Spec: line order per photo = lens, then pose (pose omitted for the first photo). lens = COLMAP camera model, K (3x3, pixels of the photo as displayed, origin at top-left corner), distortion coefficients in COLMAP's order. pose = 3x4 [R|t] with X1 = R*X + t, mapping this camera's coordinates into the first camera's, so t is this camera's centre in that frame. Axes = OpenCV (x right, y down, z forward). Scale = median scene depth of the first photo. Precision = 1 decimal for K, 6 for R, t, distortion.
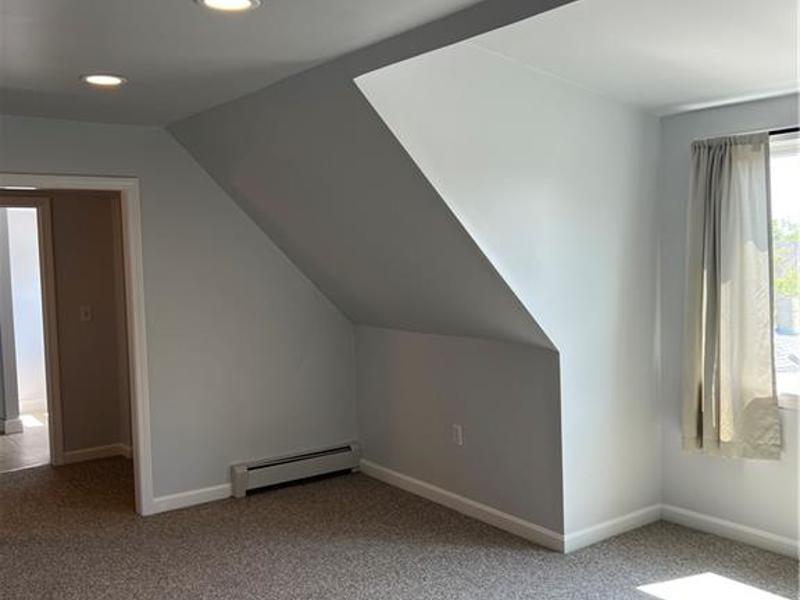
lens RADIAL K [[805.5, 0, 400.0], [0, 805.5, 300.0], [0, 0, 1]] dist [0.125676, -0.208553]
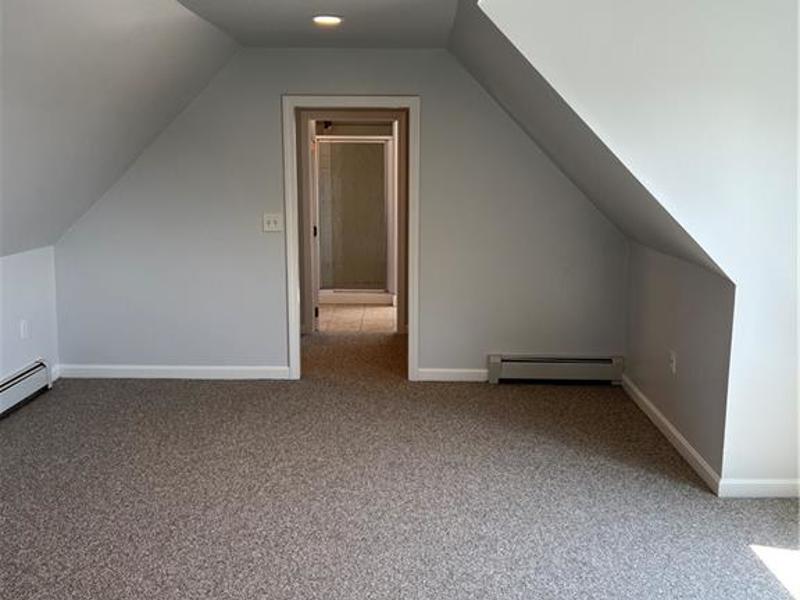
lens RADIAL K [[805.5, 0, 400.0], [0, 805.5, 300.0], [0, 0, 1]] dist [0.125676, -0.208553]
pose [[0.800053, 0.128113, -0.586091, 0.363781], [-0.060233, 0.989150, 0.133995, -0.015926], [0.596898, -0.071901, 0.799089, 0.034979]]
